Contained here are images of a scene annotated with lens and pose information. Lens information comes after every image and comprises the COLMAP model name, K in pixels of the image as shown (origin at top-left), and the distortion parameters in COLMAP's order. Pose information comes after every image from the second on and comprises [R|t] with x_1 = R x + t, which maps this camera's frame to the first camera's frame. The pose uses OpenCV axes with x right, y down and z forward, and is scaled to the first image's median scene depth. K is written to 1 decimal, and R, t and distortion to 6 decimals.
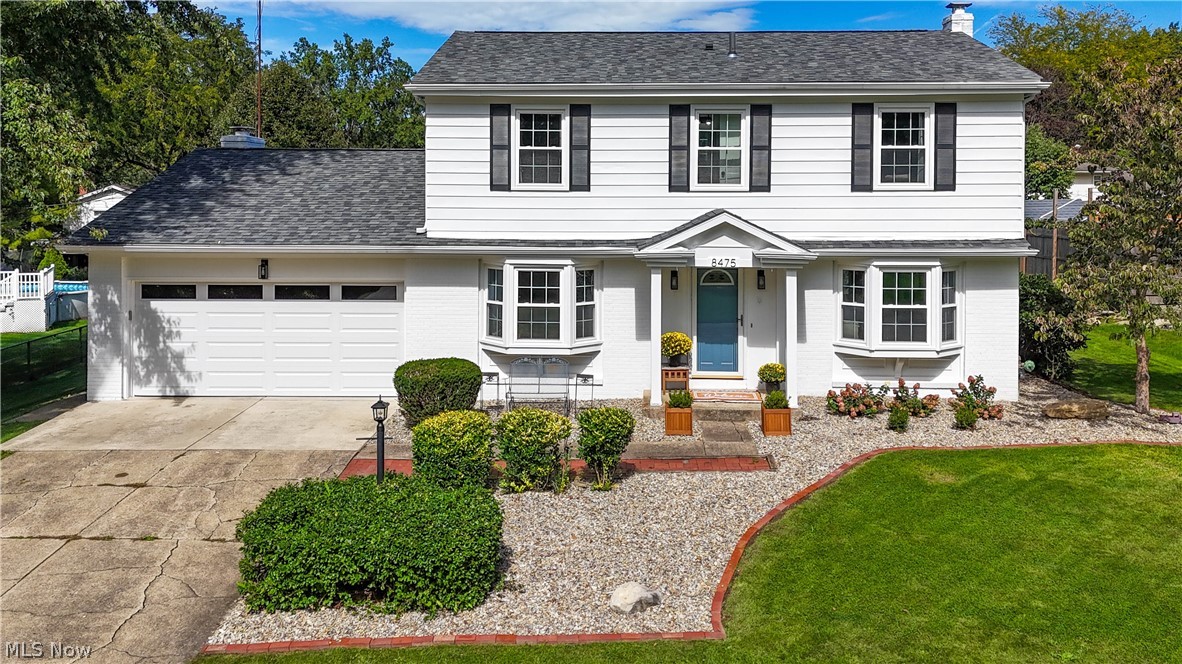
lens RADIAL K [[887.0, 0, 591.0], [0, 887.0, 332.0], [0, 0, 1]] dist [0.006109, -0.000479]
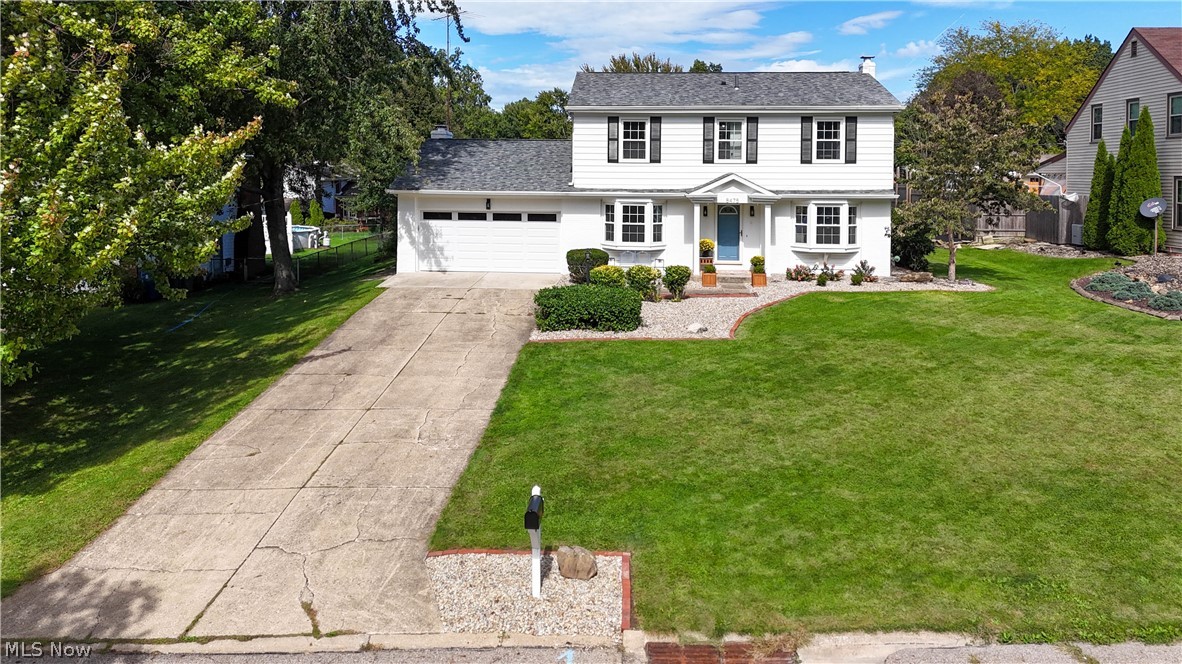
lens RADIAL K [[798.6, 0, 598.9], [0, 798.6, 307.9], [0, 0, 1]] dist [-0.001759, -0.000412]
pose [[0.999987, 0.003462, -0.003663, -0.124510], [-0.003420, 0.999930, 0.011334, 0.128000], [0.003702, -0.011321, 0.999929, -0.689091]]
